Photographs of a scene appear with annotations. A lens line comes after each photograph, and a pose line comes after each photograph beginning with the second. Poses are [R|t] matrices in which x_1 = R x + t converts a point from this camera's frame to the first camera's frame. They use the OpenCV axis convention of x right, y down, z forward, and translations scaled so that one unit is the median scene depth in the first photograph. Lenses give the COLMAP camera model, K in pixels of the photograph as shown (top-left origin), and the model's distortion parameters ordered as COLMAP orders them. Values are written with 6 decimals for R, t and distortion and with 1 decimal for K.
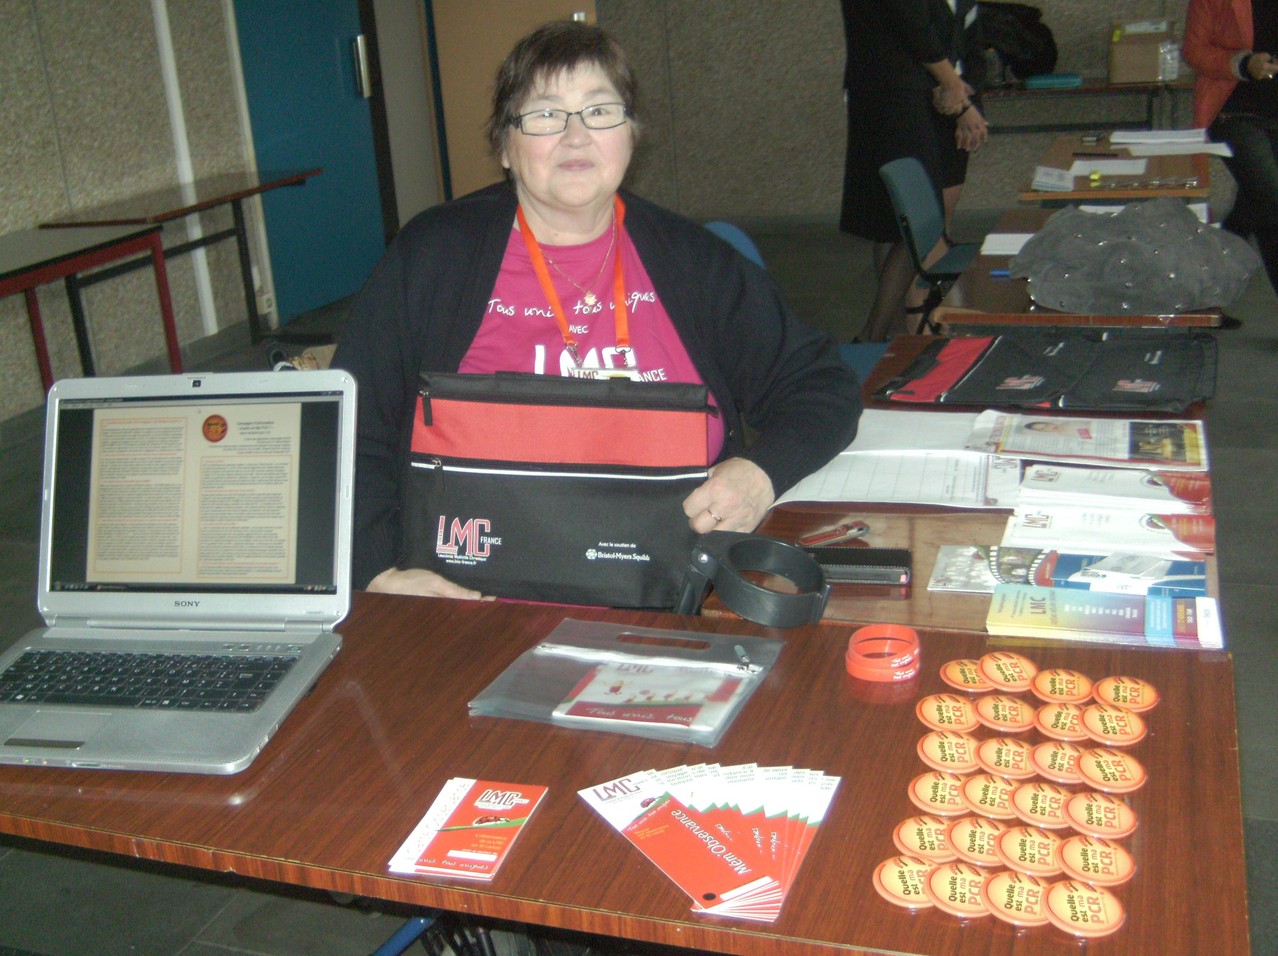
lens RADIAL K [[1560.9, 0, 587.4], [0, 1560.9, 479.1], [0, 0, 1]] dist [-0.201227, 0.307377]
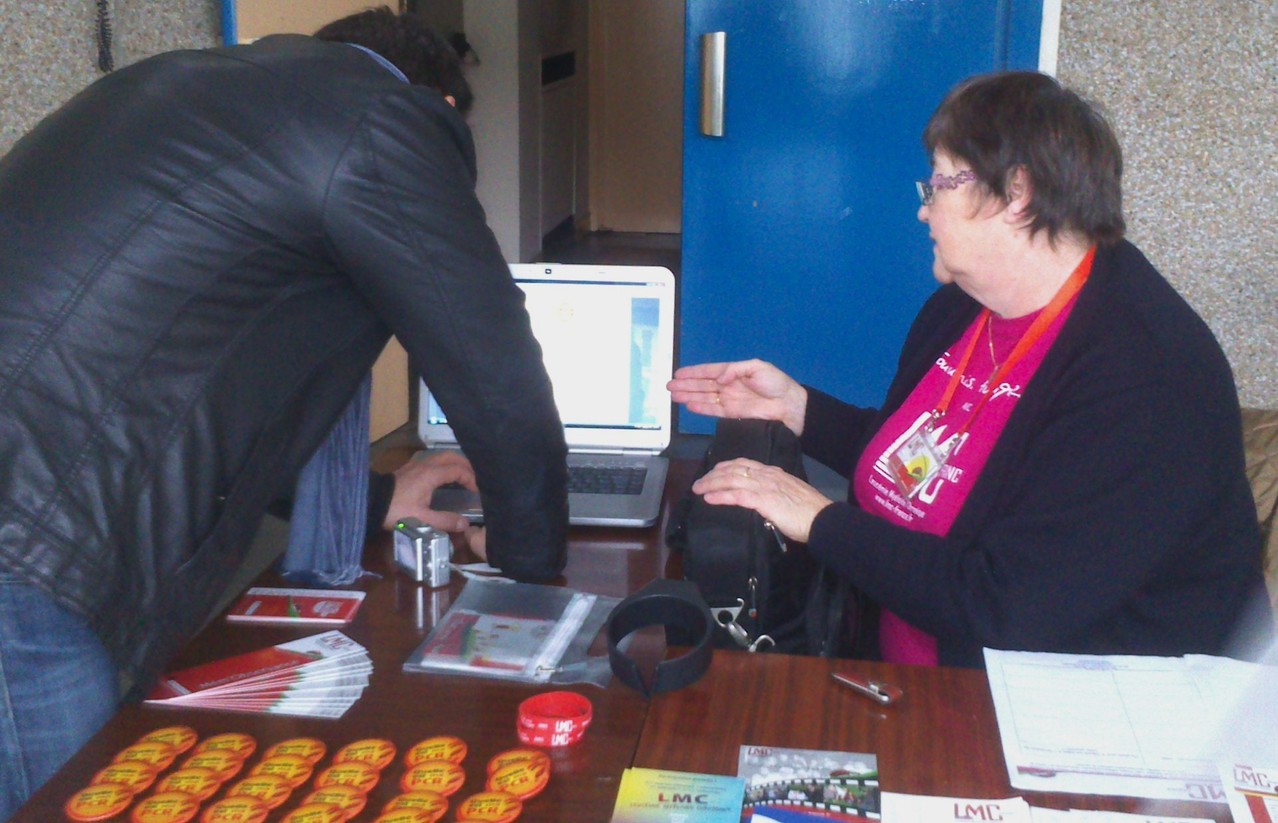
lens RADIAL K [[1716.4, 0, 639.0], [0, 1716.4, 411.5], [0, 0, 1]] dist [0.002399, -0.015707]
pose [[0.219462, 0.344113, -0.912920, 1.042538], [-0.334598, 0.905528, 0.260891, -0.343659], [0.916450, 0.248205, 0.313868, 0.574802]]
